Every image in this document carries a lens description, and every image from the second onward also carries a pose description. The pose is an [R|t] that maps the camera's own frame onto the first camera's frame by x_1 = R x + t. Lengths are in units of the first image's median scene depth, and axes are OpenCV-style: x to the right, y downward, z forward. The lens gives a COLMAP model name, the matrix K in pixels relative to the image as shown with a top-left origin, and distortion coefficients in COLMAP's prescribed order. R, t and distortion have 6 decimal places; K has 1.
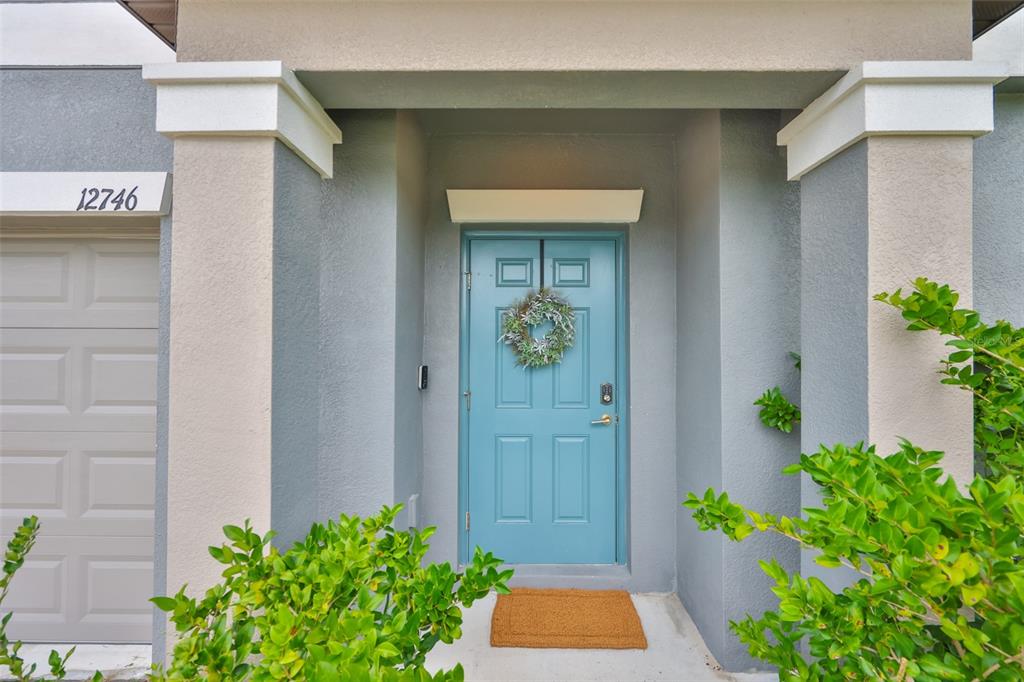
lens RADIAL K [[436.8, 0, 518.0], [0, 436.8, 341.9], [0, 0, 1]] dist [0.001936, 0.000740]
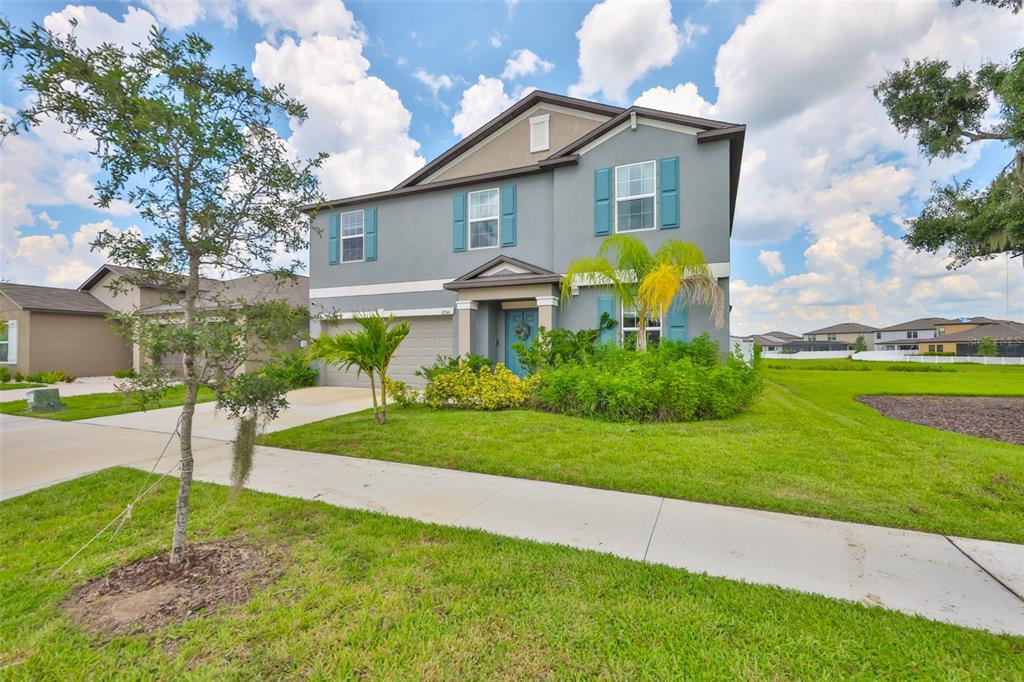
lens RADIAL K [[456.5, 0, 514.3], [0, 456.5, 344.0], [0, 0, 1]] dist [0.000589, -0.007945]
pose [[0.917864, -0.008748, -0.396798, 2.498599], [0.007959, 0.999962, -0.003634, 0.151119], [0.396815, 0.000178, 0.917899, -4.519369]]
